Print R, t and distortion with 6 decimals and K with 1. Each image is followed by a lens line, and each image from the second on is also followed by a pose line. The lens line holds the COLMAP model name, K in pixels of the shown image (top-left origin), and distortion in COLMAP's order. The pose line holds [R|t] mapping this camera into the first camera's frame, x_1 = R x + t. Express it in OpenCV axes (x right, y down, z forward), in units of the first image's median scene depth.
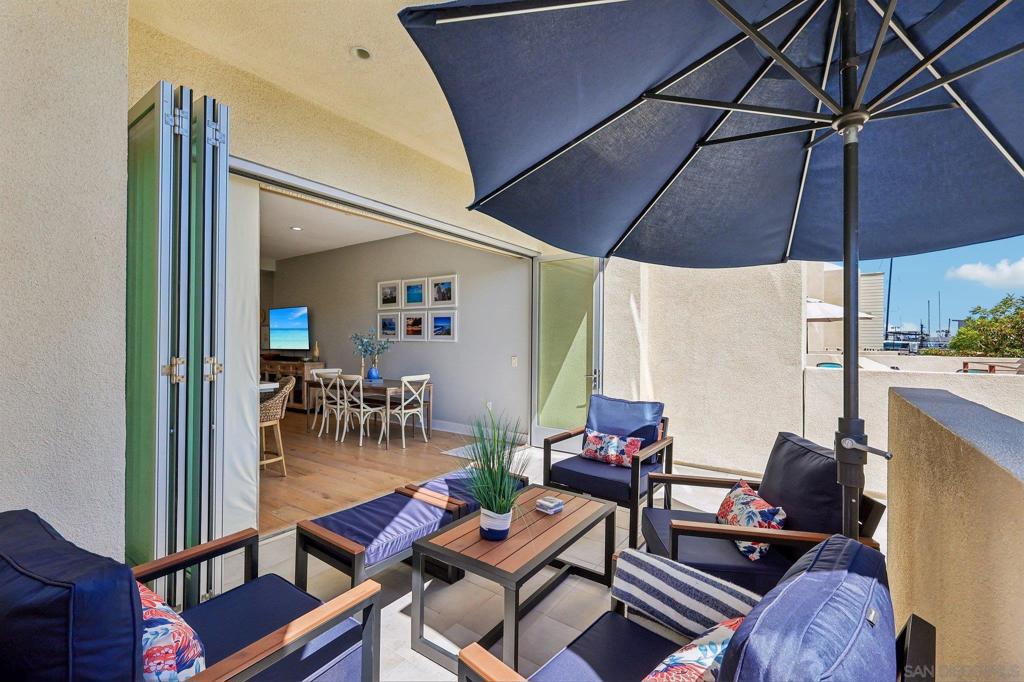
lens RADIAL K [[446.3, 0, 513.0], [0, 446.3, 343.7], [0, 0, 1]] dist [0.021068, -0.001026]
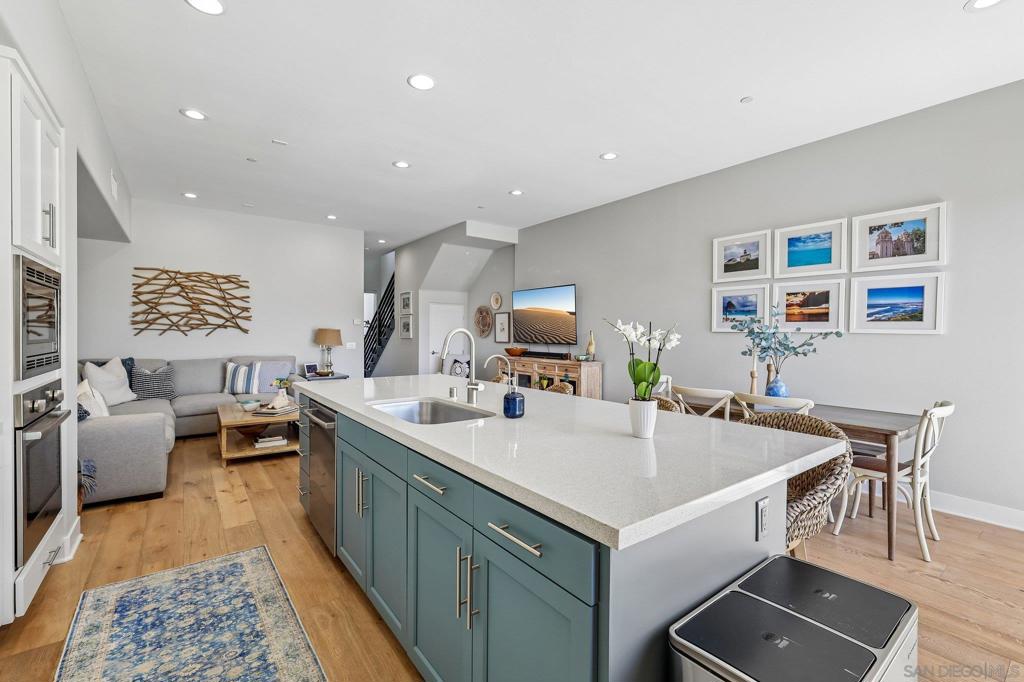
lens RADIAL K [[446.3, 0, 512.1], [0, 446.3, 337.6], [0, 0, 1]] dist [0.021068, -0.001026]
pose [[0.955254, -0.003141, -0.295771, -0.426553], [0.008268, 0.999836, 0.016085, -0.011822], [0.295672, -0.017811, 0.955124, 0.338542]]
